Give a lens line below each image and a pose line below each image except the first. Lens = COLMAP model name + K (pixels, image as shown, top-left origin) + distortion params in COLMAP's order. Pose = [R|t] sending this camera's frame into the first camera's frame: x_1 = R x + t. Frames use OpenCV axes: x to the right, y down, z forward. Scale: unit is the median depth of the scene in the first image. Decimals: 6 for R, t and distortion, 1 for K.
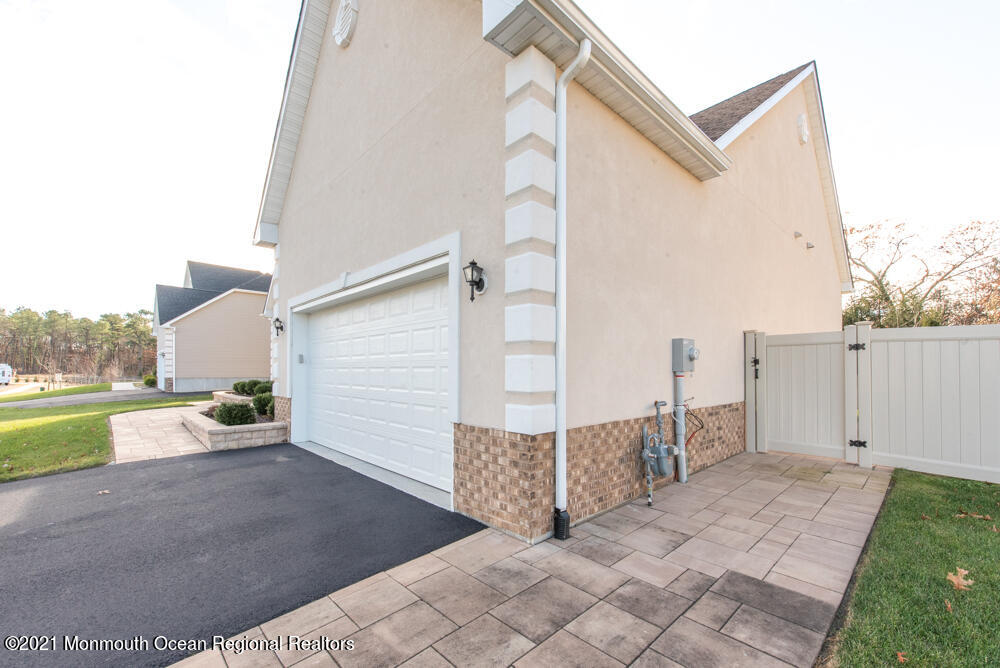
lens RADIAL K [[414.0, 0, 478.2], [0, 414.0, 366.3], [0, 0, 1]] dist [0.006294, -0.000317]
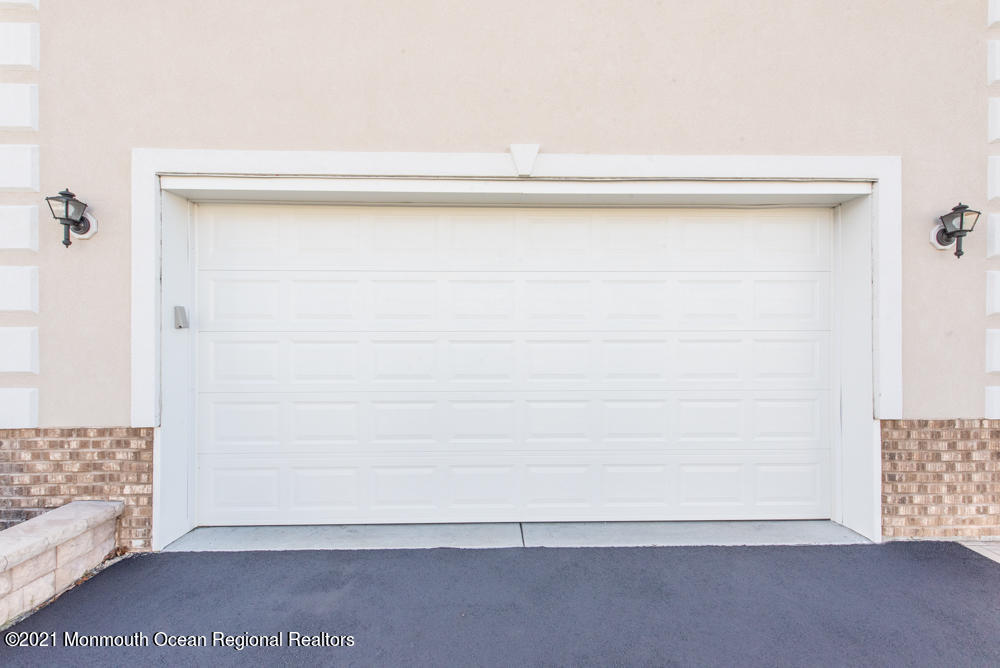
lens RADIAL K [[361.1, 0, 501.9], [0, 361.1, 341.2], [0, 0, 1]] dist [0.001716, -0.000170]
pose [[0.641624, -0.002353, 0.767016, -1.028801], [-0.004819, 0.999963, 0.007099, -0.002093], [-0.767004, -0.008251, 0.641589, 1.173622]]
